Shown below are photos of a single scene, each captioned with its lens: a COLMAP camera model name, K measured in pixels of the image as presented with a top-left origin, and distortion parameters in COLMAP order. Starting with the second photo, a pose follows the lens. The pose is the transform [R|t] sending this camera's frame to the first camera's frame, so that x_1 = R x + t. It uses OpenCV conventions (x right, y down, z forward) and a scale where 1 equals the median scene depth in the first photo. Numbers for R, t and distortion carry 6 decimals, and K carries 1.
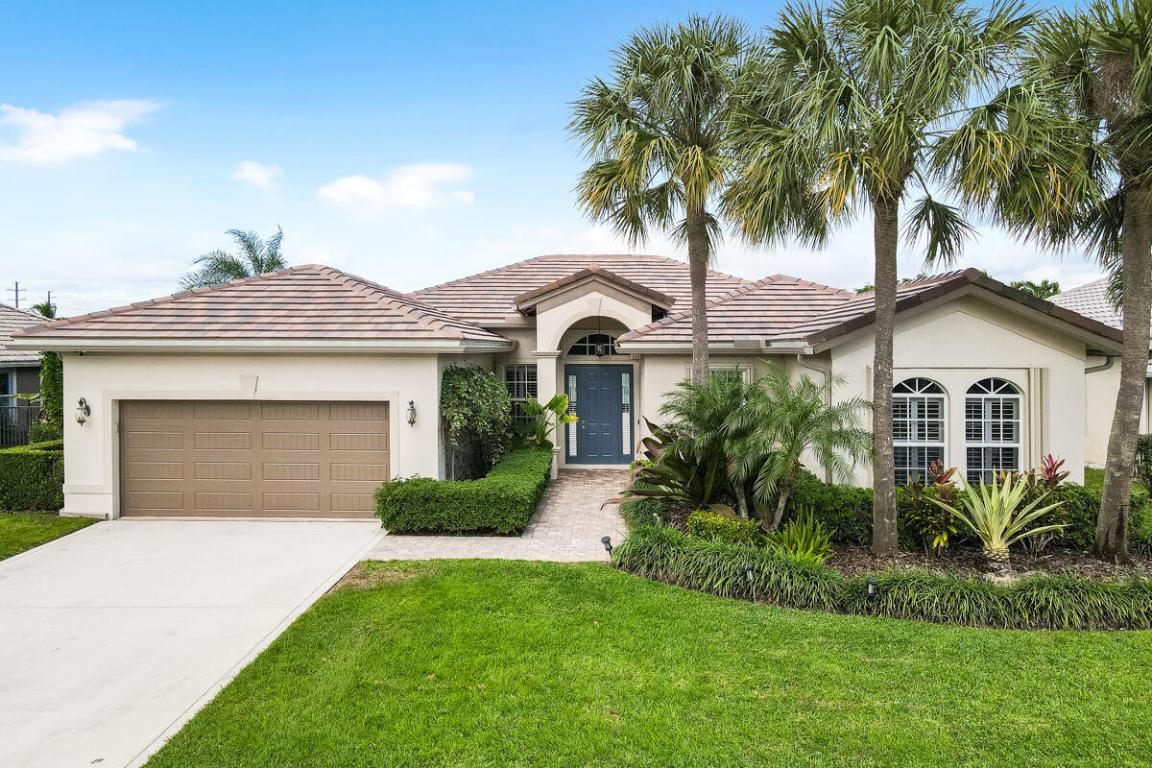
lens RADIAL K [[860.1, 0, 576.0], [0, 860.1, 384.0], [0, 0, 1]] dist [0.010208, 0.004691]
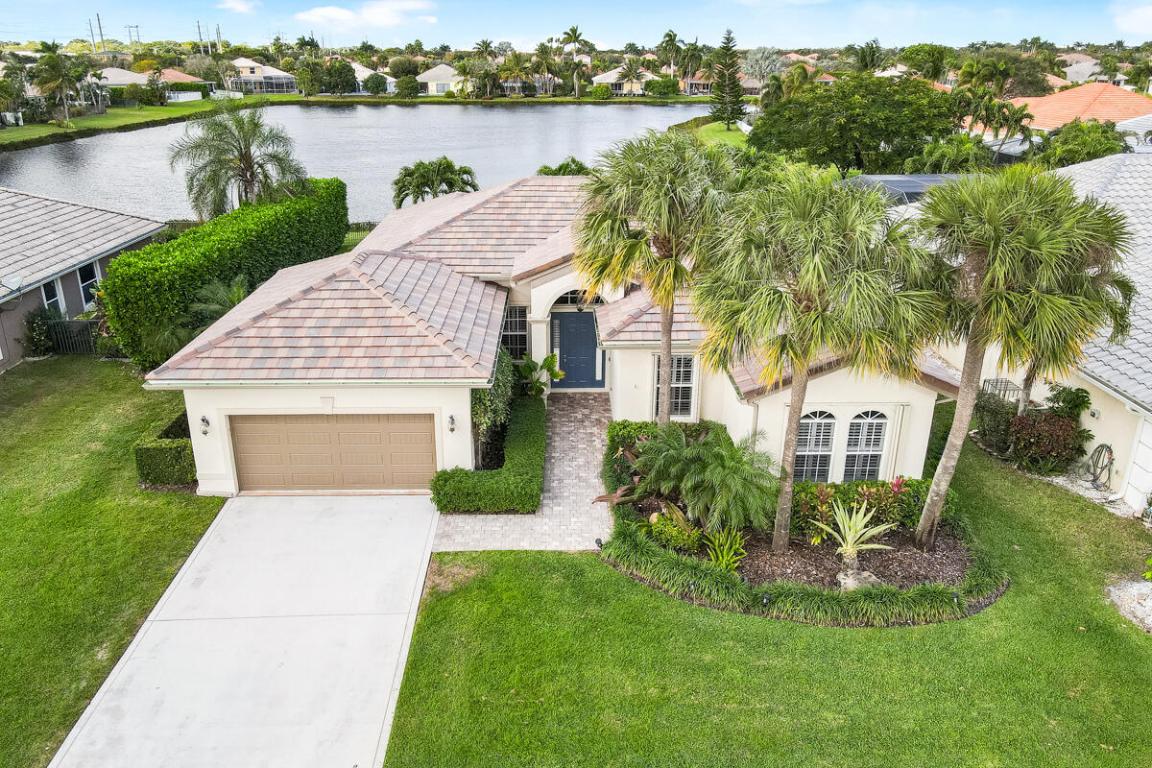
lens RADIAL K [[854.4, 0, 563.6], [0, 854.4, 385.3], [0, 0, 1]] dist [0.002177, 0.000605]
pose [[0.998403, -0.007662, 0.055971, -0.094838], [-0.012542, 0.935974, 0.351847, -0.528534], [-0.055084, -0.351987, 0.934383, -0.260556]]
